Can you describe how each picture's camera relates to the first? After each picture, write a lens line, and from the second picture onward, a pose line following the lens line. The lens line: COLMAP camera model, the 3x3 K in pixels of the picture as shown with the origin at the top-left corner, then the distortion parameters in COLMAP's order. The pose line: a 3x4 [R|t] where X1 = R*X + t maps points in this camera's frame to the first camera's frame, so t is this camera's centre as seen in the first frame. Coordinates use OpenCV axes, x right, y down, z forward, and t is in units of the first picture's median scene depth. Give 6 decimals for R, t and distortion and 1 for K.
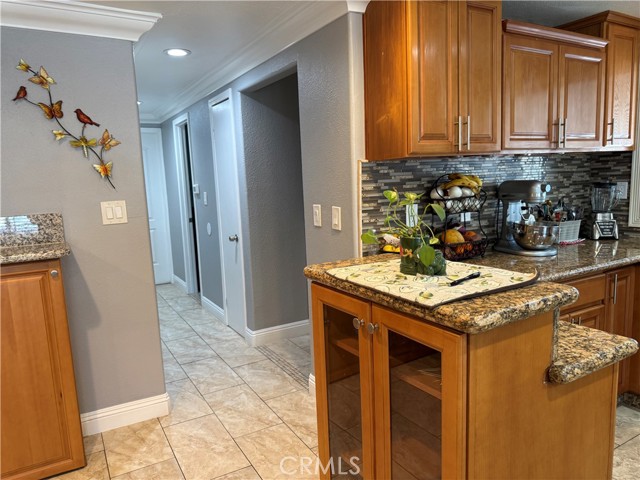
lens RADIAL K [[451.8, 0, 321.6], [0, 451.8, 242.8], [0, 0, 1]] dist [0.127462, -0.167997]
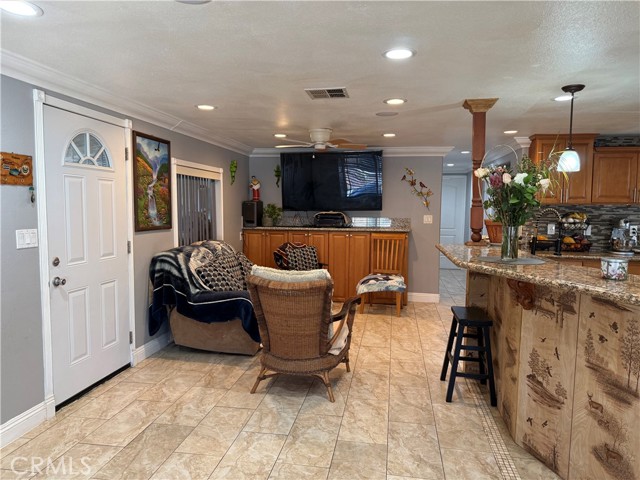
lens RADIAL K [[451.8, 0, 321.6], [0, 451.8, 242.8], [0, 0, 1]] dist [0.127462, -0.167997]
pose [[0.771519, 0.100114, -0.628280, 0.726038], [-0.131843, 0.991263, -0.003948, 0.155694], [0.622395, 0.085880, 0.777977, -1.386659]]
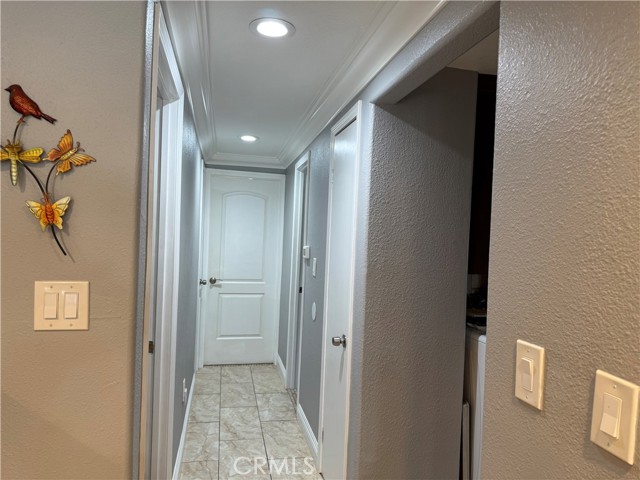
lens RADIAL K [[451.8, 0, 321.6], [0, 451.8, 242.8], [0, 0, 1]] dist [0.127462, -0.167997]
pose [[0.949100, 0.082366, -0.304014, -0.065797], [-0.120970, 0.986500, -0.110384, -0.107033], [0.290818, 0.141542, 0.946251, 0.619903]]
